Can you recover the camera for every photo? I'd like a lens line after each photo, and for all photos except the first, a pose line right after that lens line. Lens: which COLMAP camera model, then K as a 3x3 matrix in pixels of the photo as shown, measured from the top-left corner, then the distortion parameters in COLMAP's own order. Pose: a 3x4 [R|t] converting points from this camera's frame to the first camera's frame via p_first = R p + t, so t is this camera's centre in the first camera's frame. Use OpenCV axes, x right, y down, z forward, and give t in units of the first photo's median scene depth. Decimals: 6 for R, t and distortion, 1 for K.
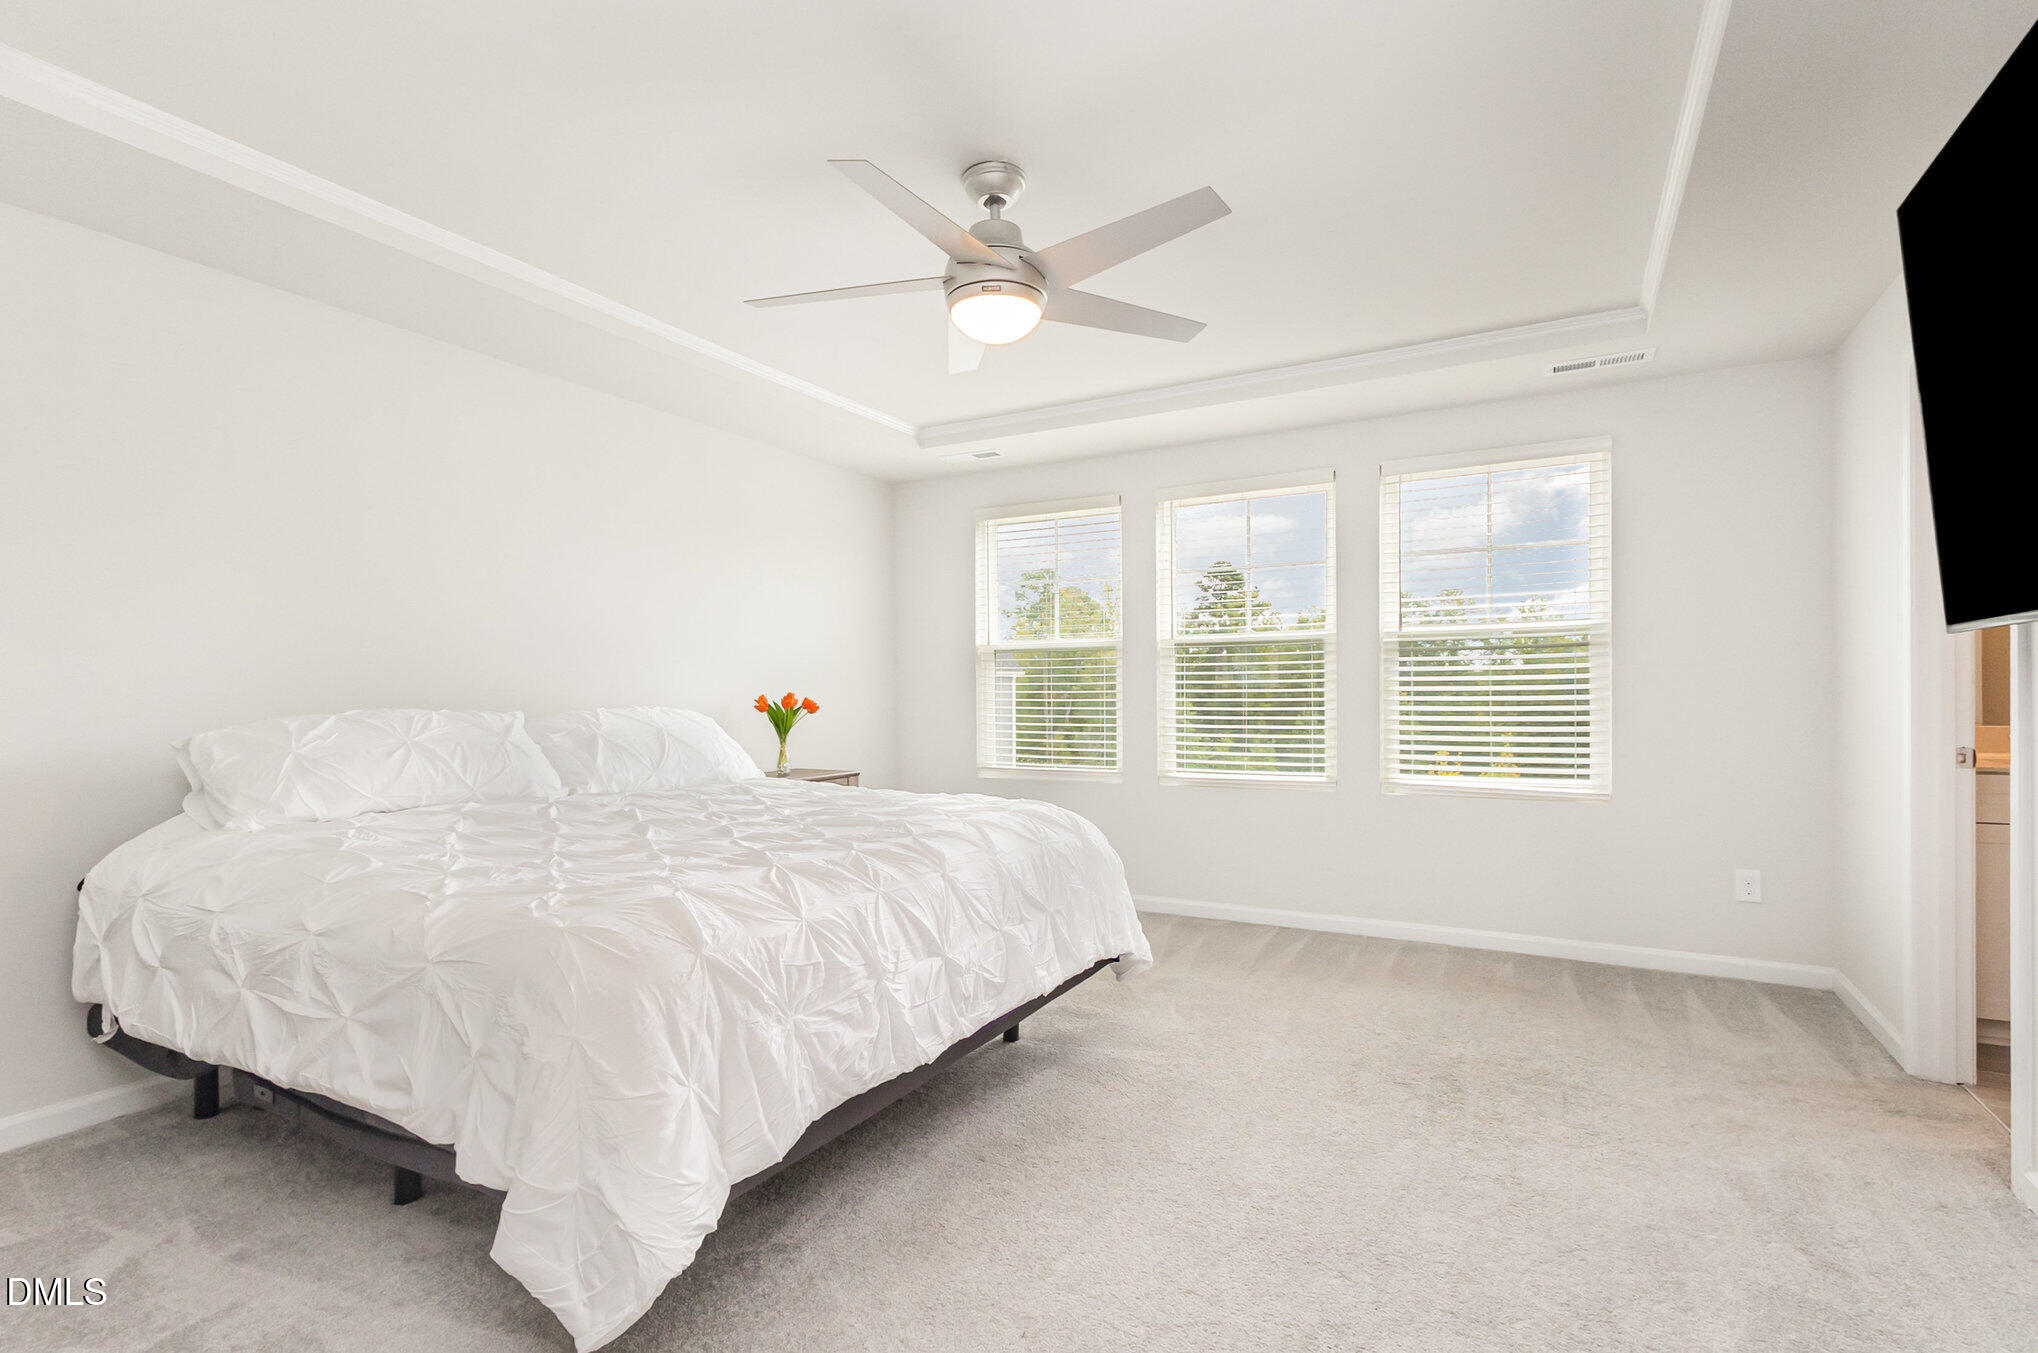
lens RADIAL K [[958.2, 0, 1014.0], [0, 958.2, 681.8], [0, 0, 1]] dist [0.026238, -0.005396]
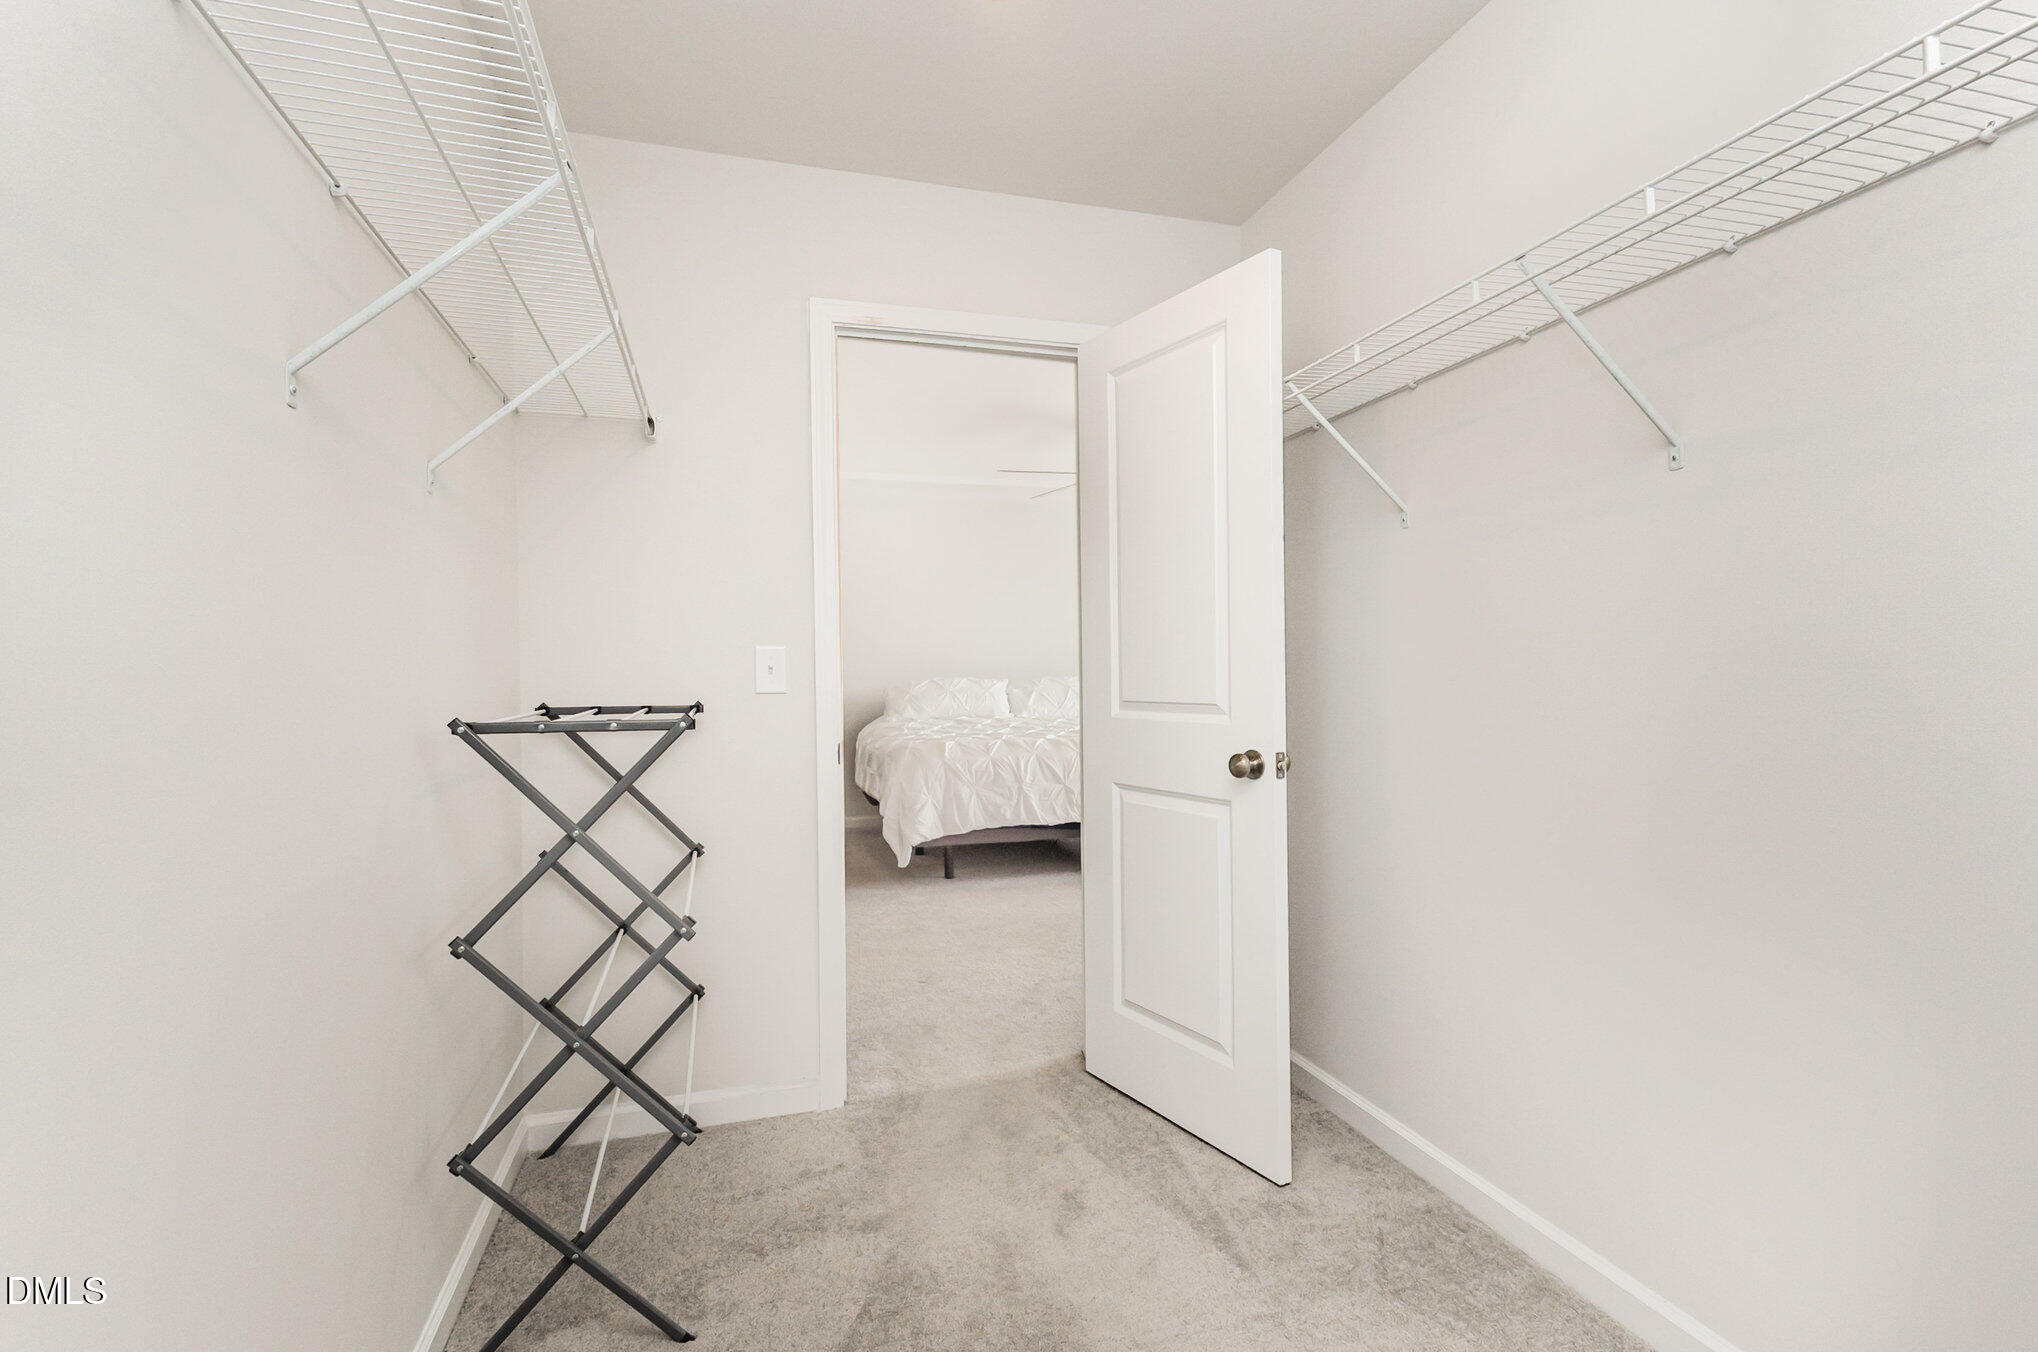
lens RADIAL K [[958.2, 0, 1021.3], [0, 958.2, 678.8], [0, 0, 1]] dist [0.026238, -0.005396]
pose [[0.729813, -0.003077, -0.683640, 1.668294], [0.014704, 0.999829, 0.011197, 0.001633], [0.683489, -0.018224, 0.729734, -0.880308]]
